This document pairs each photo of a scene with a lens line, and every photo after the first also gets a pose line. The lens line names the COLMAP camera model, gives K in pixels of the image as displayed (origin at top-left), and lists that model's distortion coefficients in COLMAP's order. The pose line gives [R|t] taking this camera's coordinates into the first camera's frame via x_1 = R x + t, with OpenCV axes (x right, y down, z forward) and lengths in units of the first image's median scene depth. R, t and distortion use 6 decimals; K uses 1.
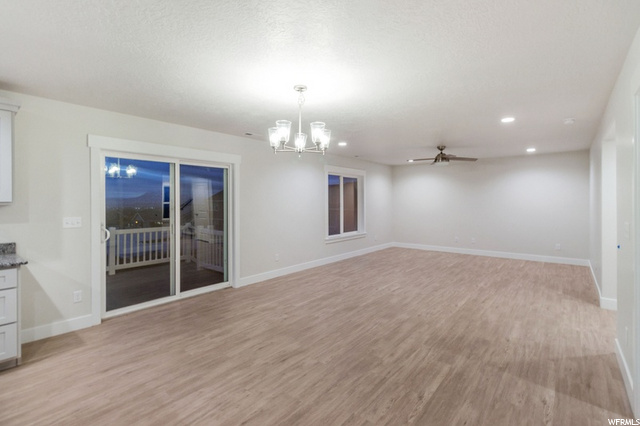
lens RADIAL K [[296.8, 0, 329.6], [0, 296.8, 203.3], [0, 0, 1]] dist [0.000418, -0.001034]
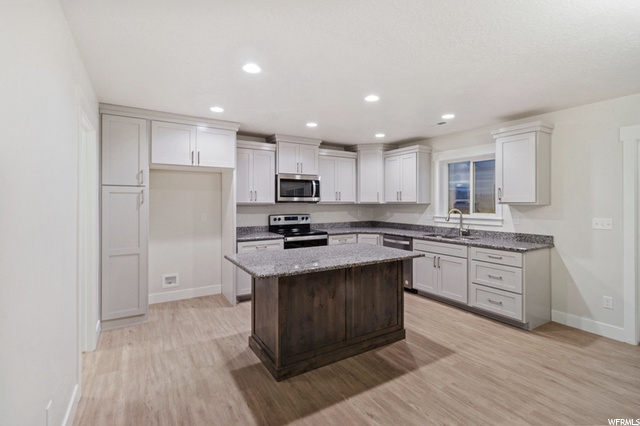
lens RADIAL K [[296.8, 0, 320.8], [0, 296.8, 204.5], [0, 0, 1]] dist [0.000418, -0.001034]
pose [[-0.339150, 0.008500, -0.940694, 0.393560], [-0.005487, 0.999924, 0.011013, -0.004210], [0.940716, 0.008896, -0.339078, 0.511520]]
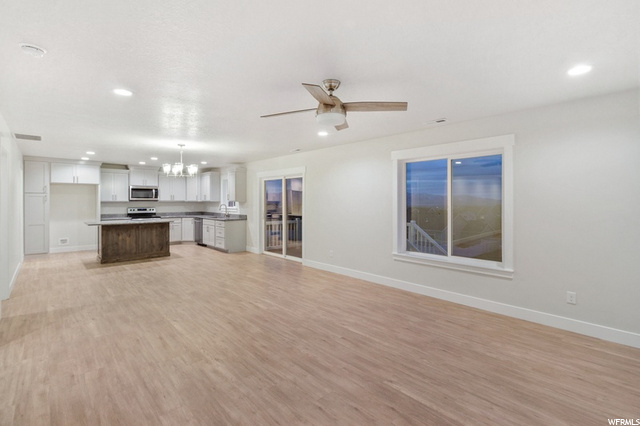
lens RADIAL K [[296.8, 0, 320.9], [0, 296.8, 204.1], [0, 0, 1]] dist [0.000418, -0.001034]
pose [[-0.143022, 0.012838, -0.989636, 1.320361], [-0.007777, 0.999870, 0.014095, -0.017070], [0.989689, 0.009712, -0.142904, 1.664523]]
